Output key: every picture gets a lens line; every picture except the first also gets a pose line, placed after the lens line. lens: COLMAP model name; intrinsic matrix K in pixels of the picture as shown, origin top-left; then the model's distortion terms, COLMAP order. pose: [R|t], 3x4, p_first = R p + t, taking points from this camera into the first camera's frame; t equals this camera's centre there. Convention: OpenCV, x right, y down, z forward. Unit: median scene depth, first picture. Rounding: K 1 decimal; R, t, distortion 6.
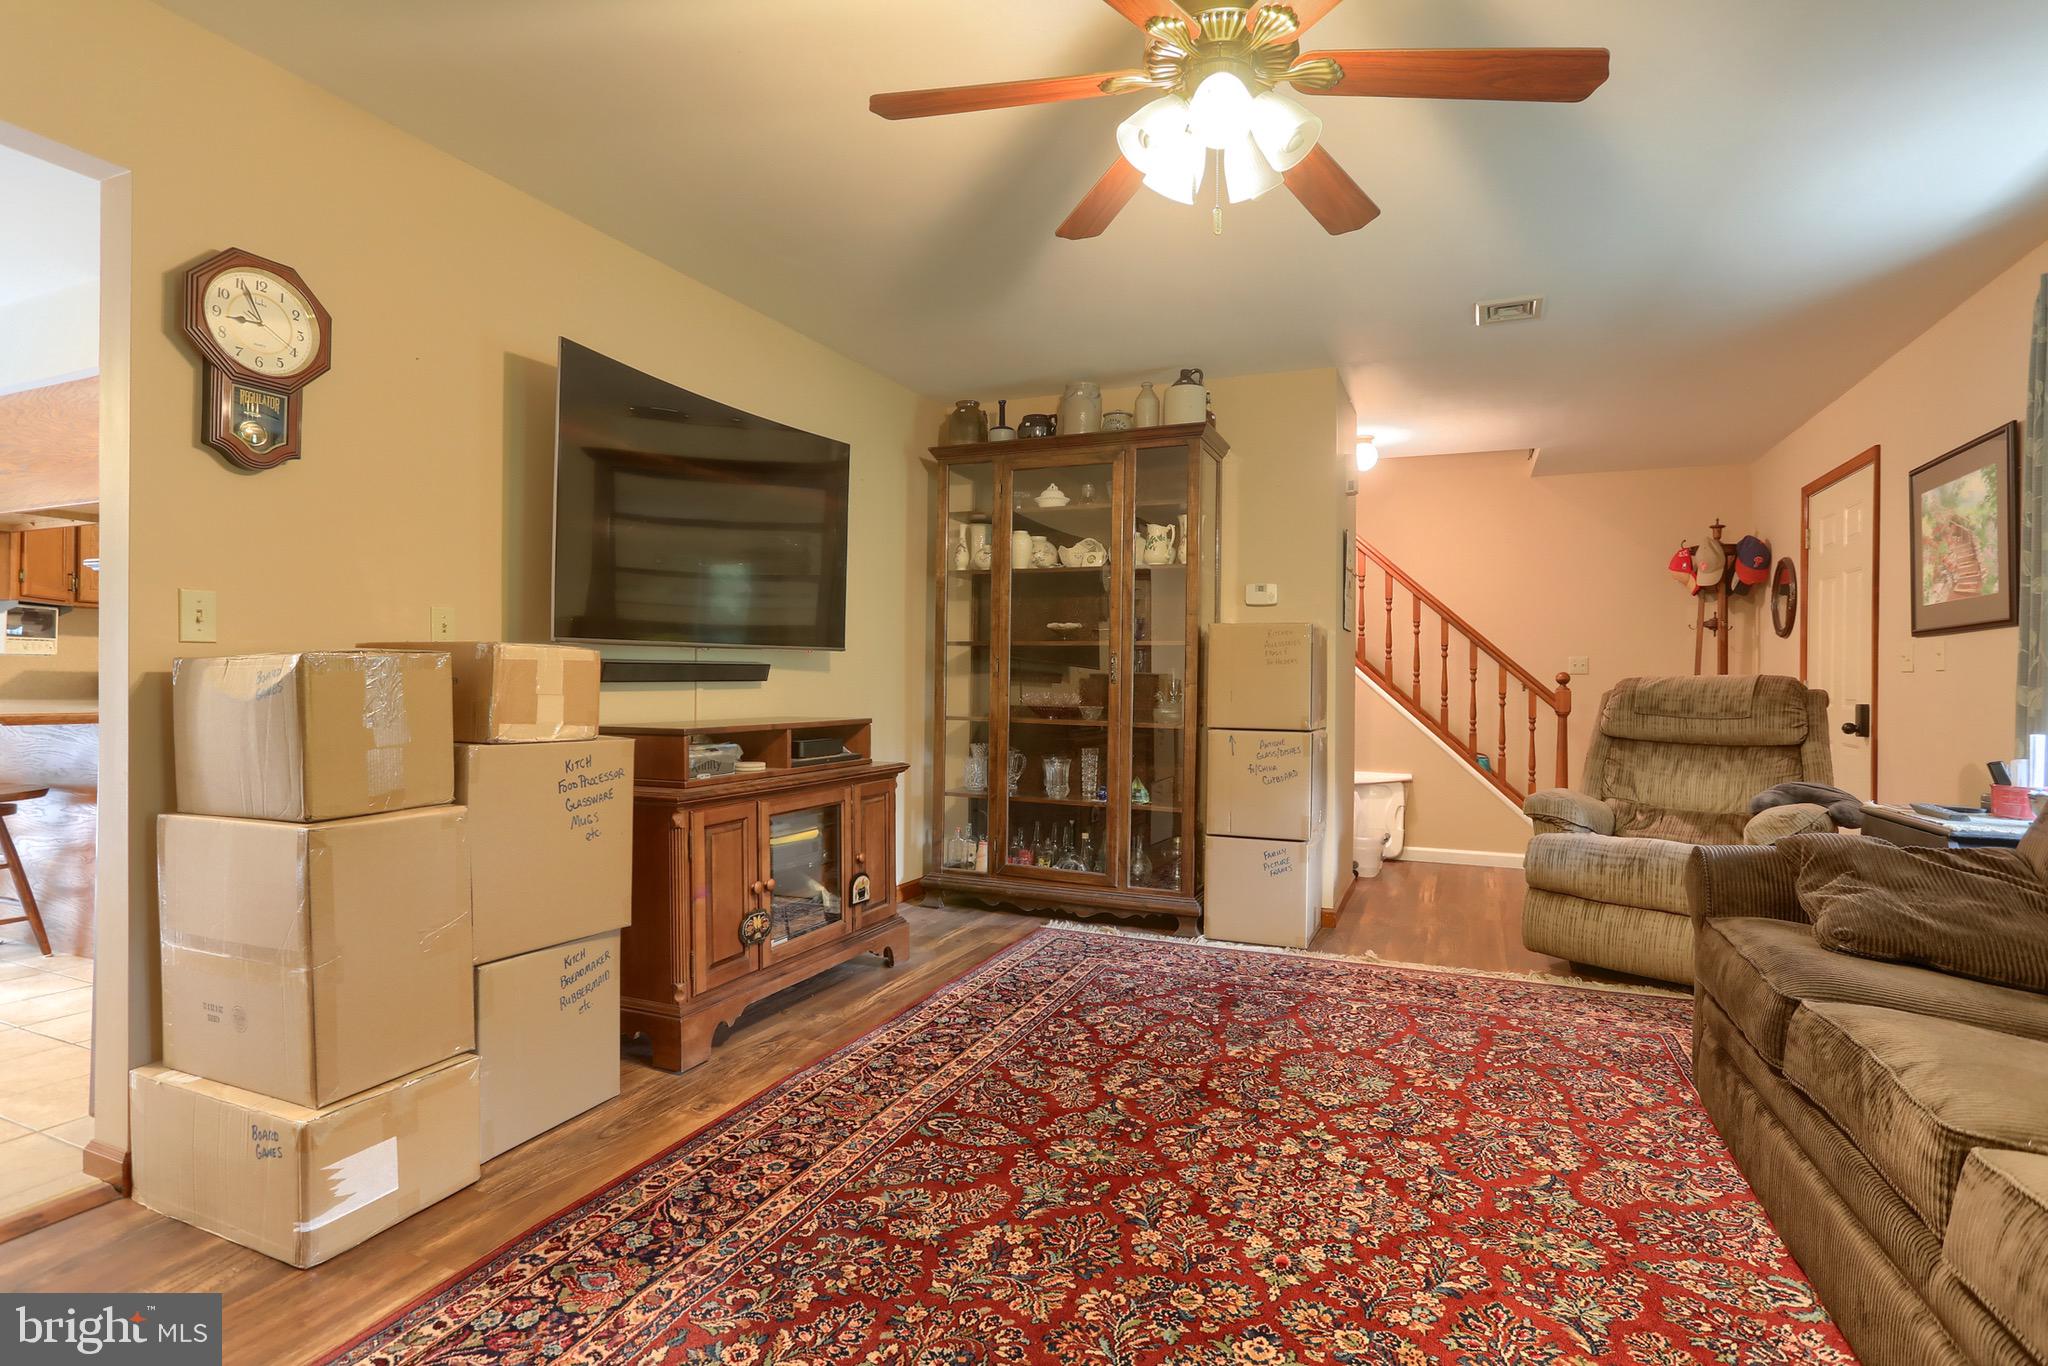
lens RADIAL K [[1017.4, 0, 1043.1], [0, 1017.4, 667.8], [0, 0, 1]] dist [-0.039025, 0.021219]
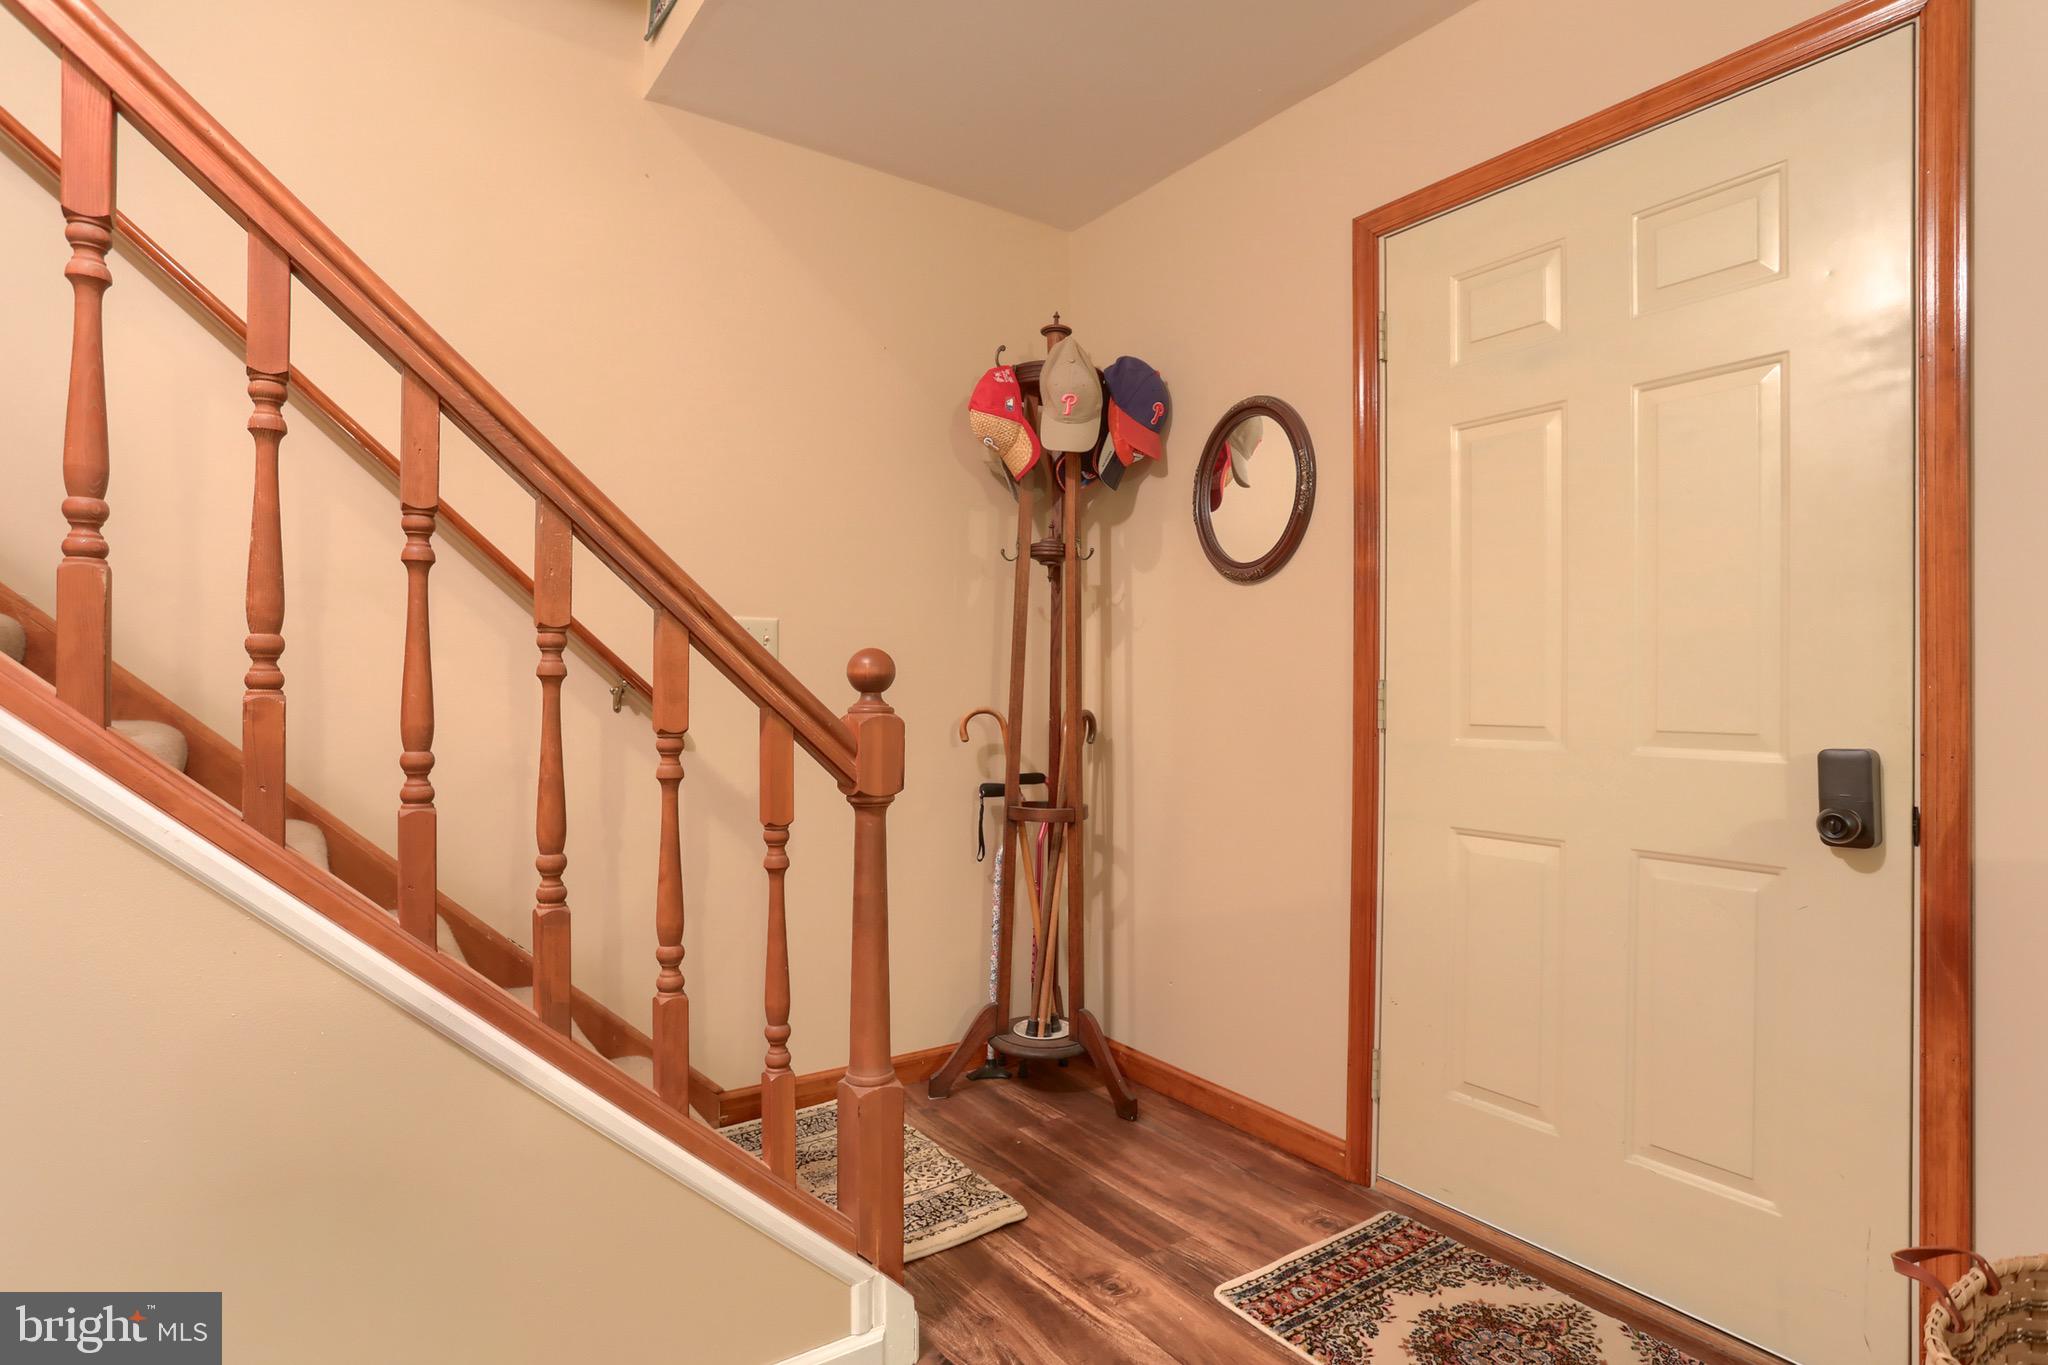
lens RADIAL K [[1059.4, 0, 1006.8], [0, 1059.4, 668.9], [0, 0, 1]] dist [-0.038166, 0.006031]
pose [[0.532190, 0.009864, 0.846568, 0.469315], [-0.008657, 0.999943, -0.006208, 0.018270], [-0.846581, -0.004025, 0.532245, 1.339166]]
